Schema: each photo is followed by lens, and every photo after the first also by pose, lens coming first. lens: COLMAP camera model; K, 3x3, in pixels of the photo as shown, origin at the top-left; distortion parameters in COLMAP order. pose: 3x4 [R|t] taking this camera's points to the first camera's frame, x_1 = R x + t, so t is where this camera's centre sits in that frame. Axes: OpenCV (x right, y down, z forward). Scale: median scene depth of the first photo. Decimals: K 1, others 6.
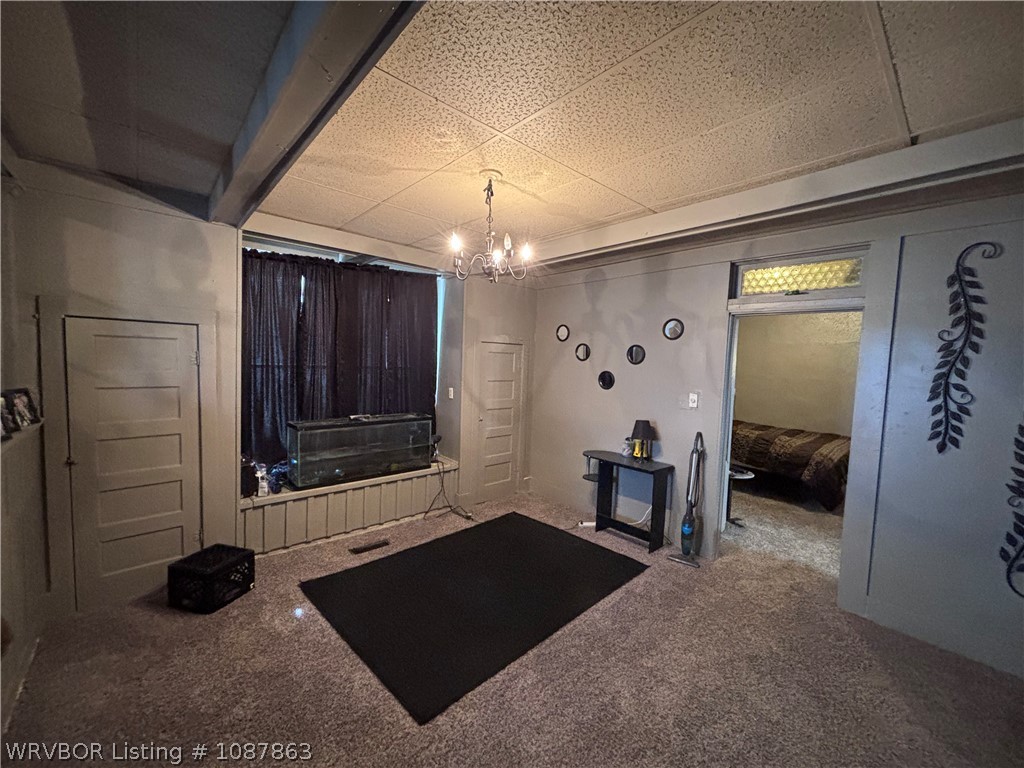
lens RADIAL K [[409.8, 0, 510.2], [0, 409.8, 386.4], [0, 0, 1]] dist [-0.000034, -0.000793]
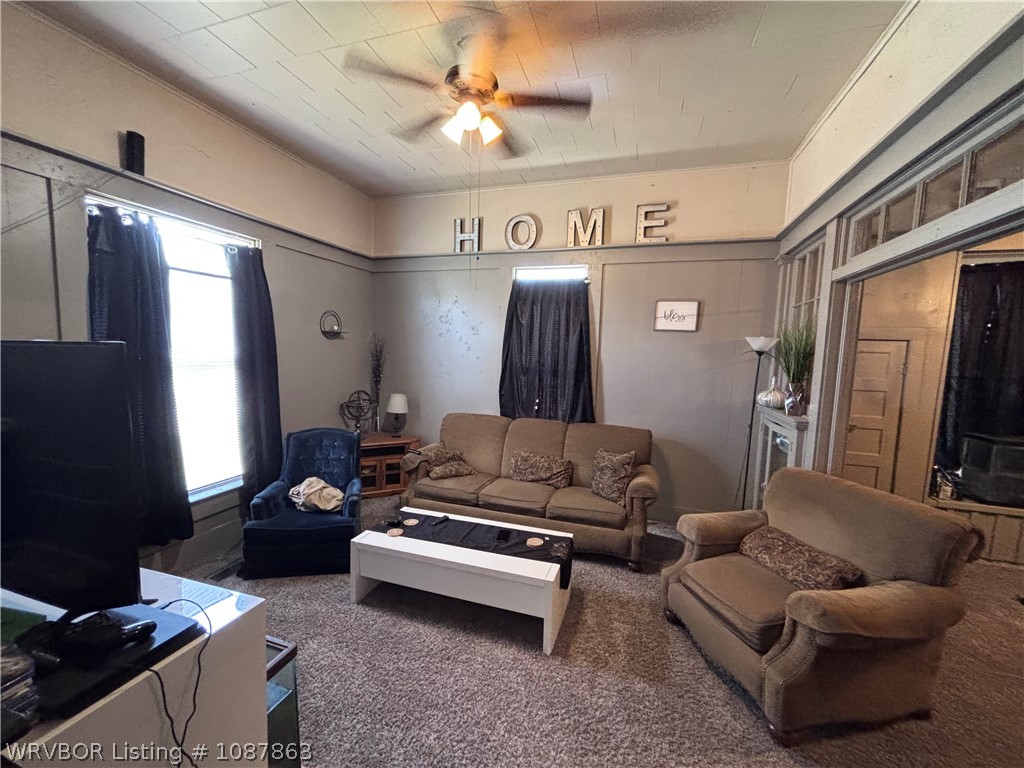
lens RADIAL K [[409.8, 0, 510.2], [0, 409.8, 386.4], [0, 0, 1]] dist [-0.000034, -0.000793]
pose [[0.504964, 0.064412, -0.860734, -0.310720], [-0.071607, 0.996900, 0.032592, 0.024967], [0.860165, 0.045177, 0.508011, -0.576839]]
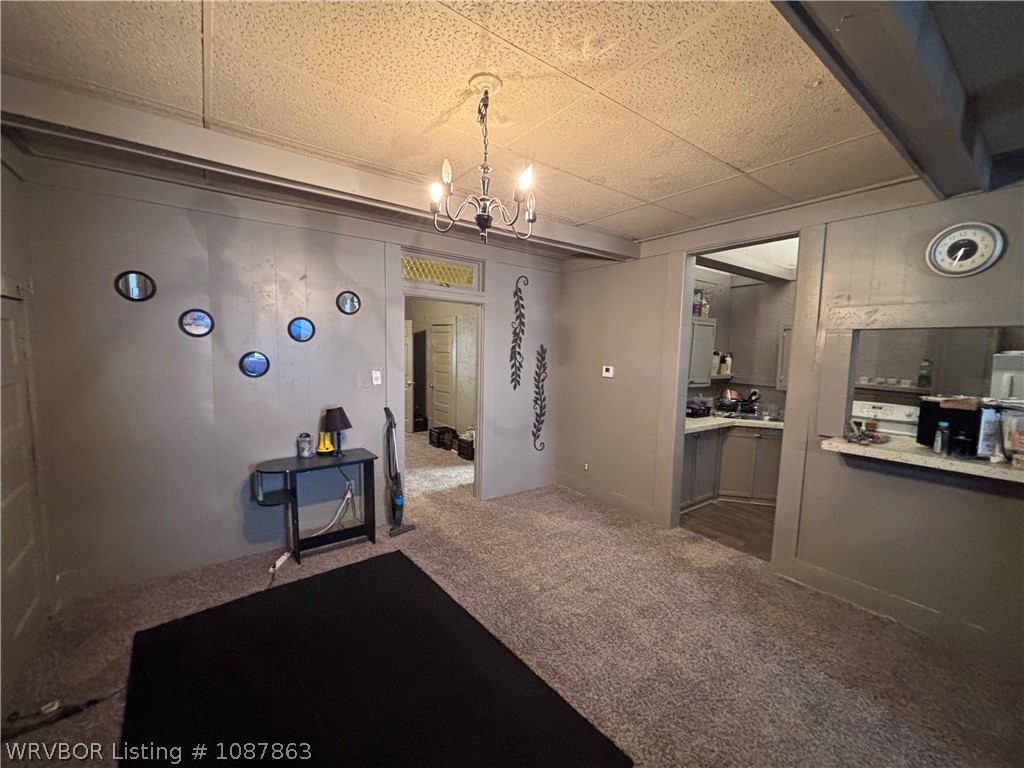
lens RADIAL K [[409.8, 0, 510.2], [0, 409.8, 386.4], [0, 0, 1]] dist [-0.000034, -0.000793]
pose [[0.091807, -0.128455, 0.987457, -0.632047], [0.044598, 0.991180, 0.124793, -0.068155], [-0.994778, 0.032582, 0.096727, 0.715525]]
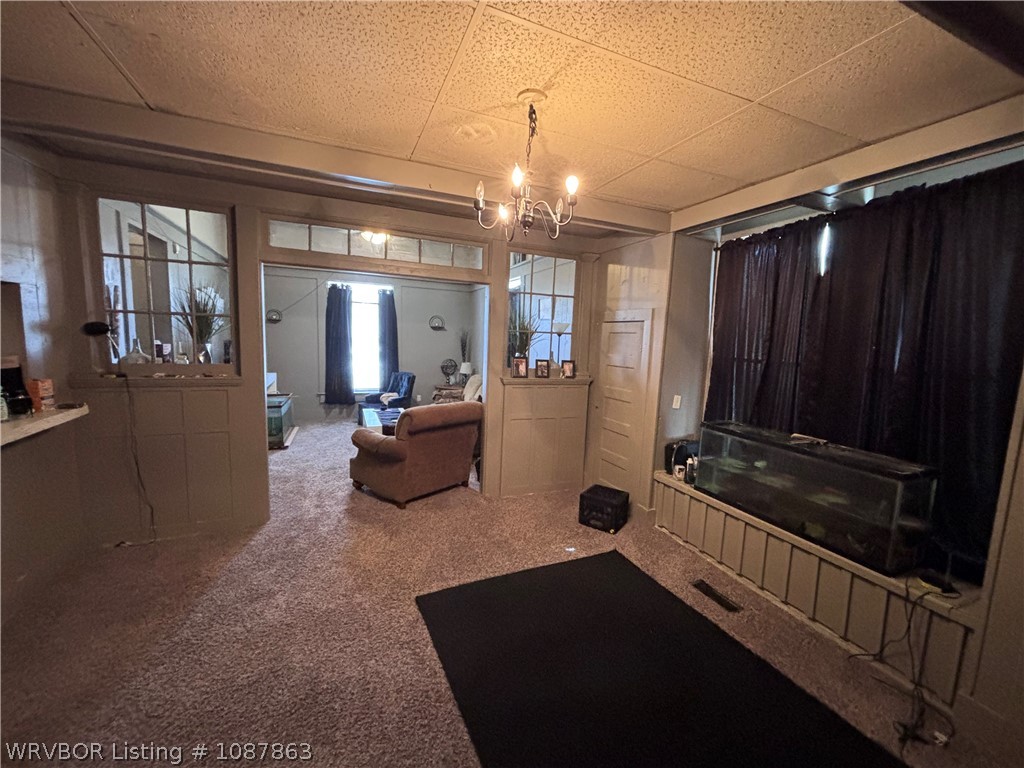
lens RADIAL K [[414.0, 0, 515.0], [0, 414.0, 386.1], [0, 0, 1]] dist [0.002611, -0.000319]
pose [[-0.320235, 0.066423, -0.945007, 0.587671], [-0.114581, 0.987500, 0.108238, -0.041833], [0.940383, 0.142941, -0.308621, 1.017752]]
